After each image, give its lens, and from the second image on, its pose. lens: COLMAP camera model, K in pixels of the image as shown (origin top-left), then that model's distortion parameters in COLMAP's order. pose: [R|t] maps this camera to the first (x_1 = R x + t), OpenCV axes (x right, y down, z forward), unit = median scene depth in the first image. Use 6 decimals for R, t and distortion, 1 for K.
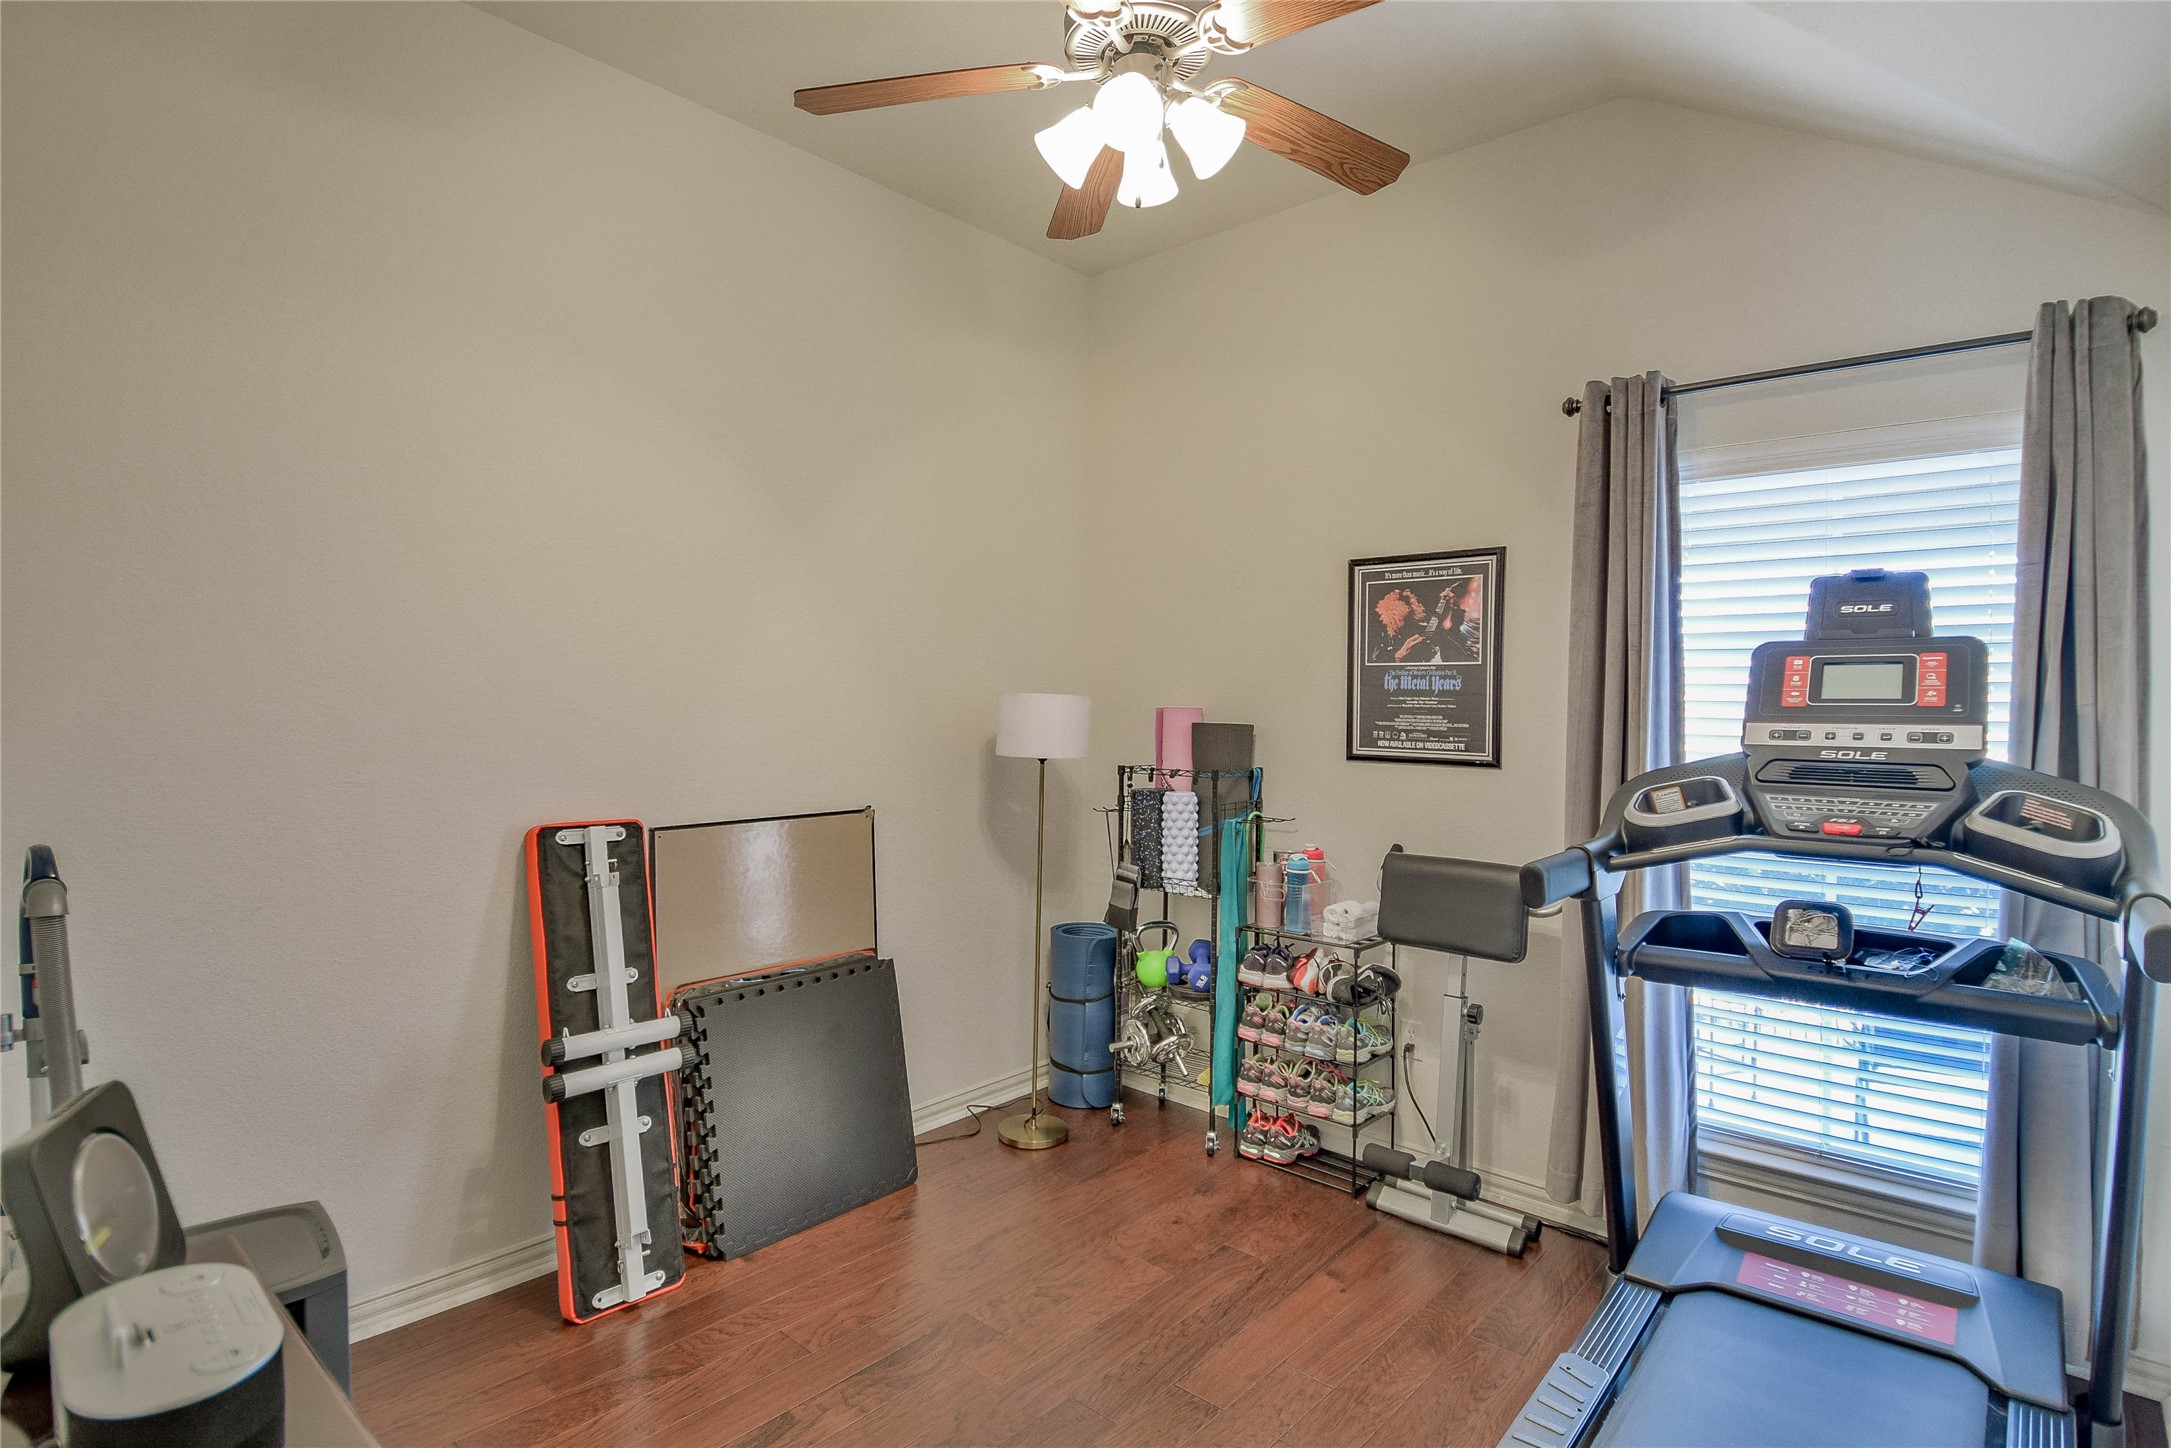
lens RADIAL K [[1097.1, 0, 1089.5], [0, 1097.1, 709.1], [0, 0, 1]] dist [0.000510, -0.001317]
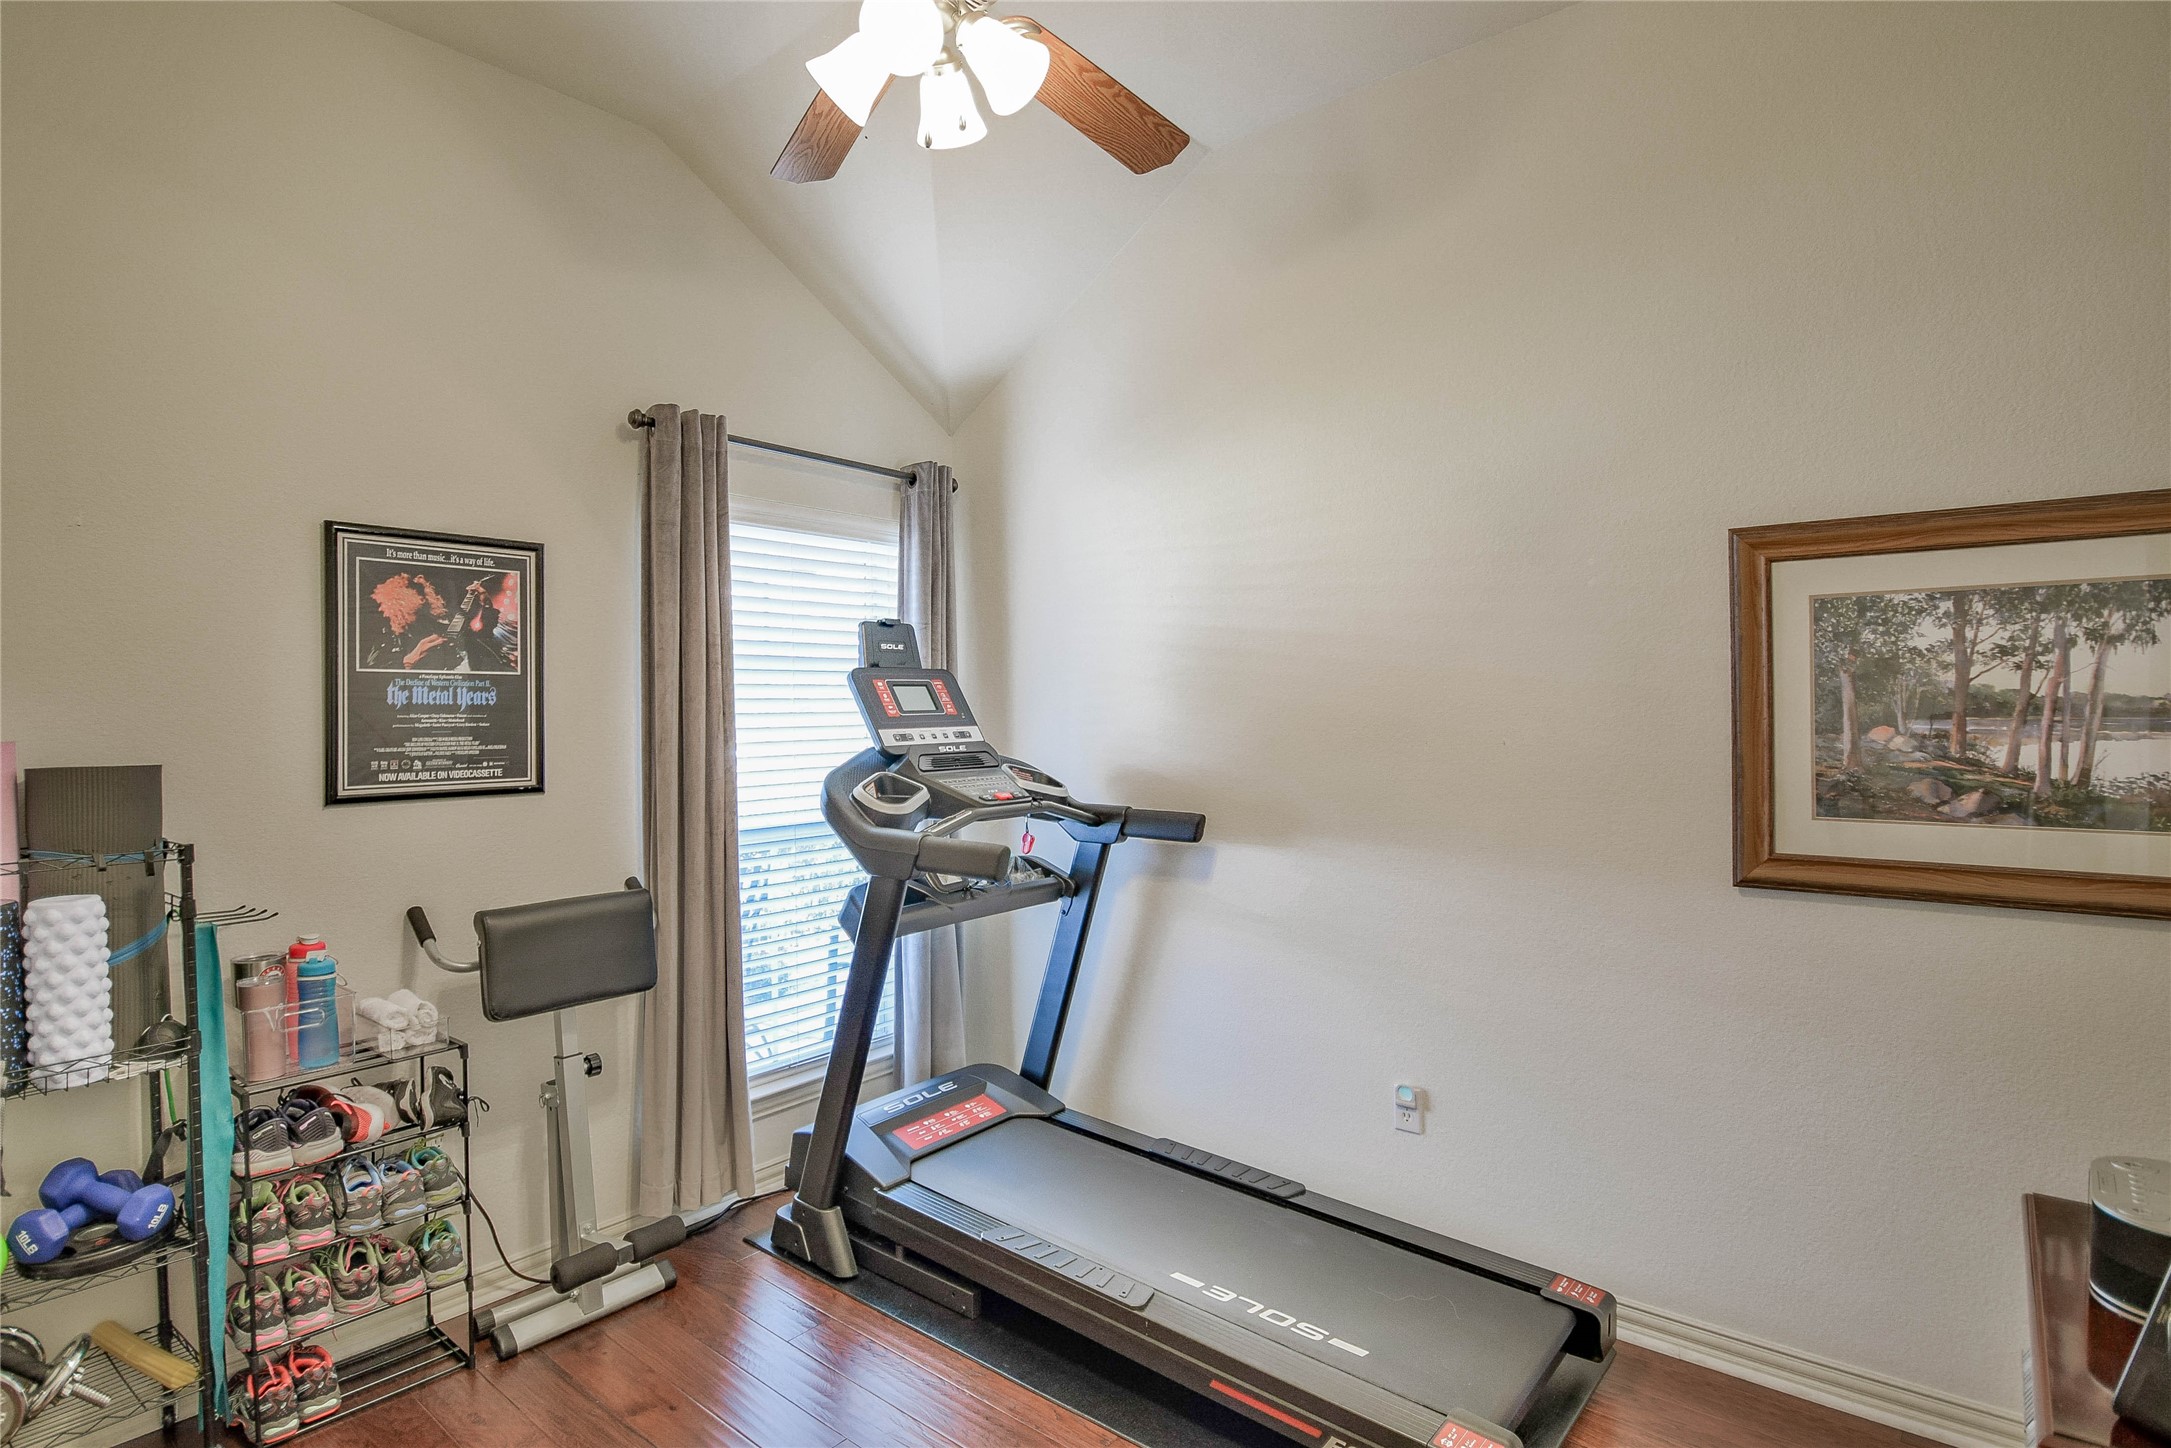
lens RADIAL K [[1097.1, 0, 1072.9], [0, 1097.1, 728.7], [0, 0, 1]] dist [0.000510, -0.001317]
pose [[-0.019340, -0.023666, 0.999533, -0.500874], [0.018915, 0.999532, 0.024032, -0.010770], [-0.999634, 0.019371, -0.018883, 0.562502]]
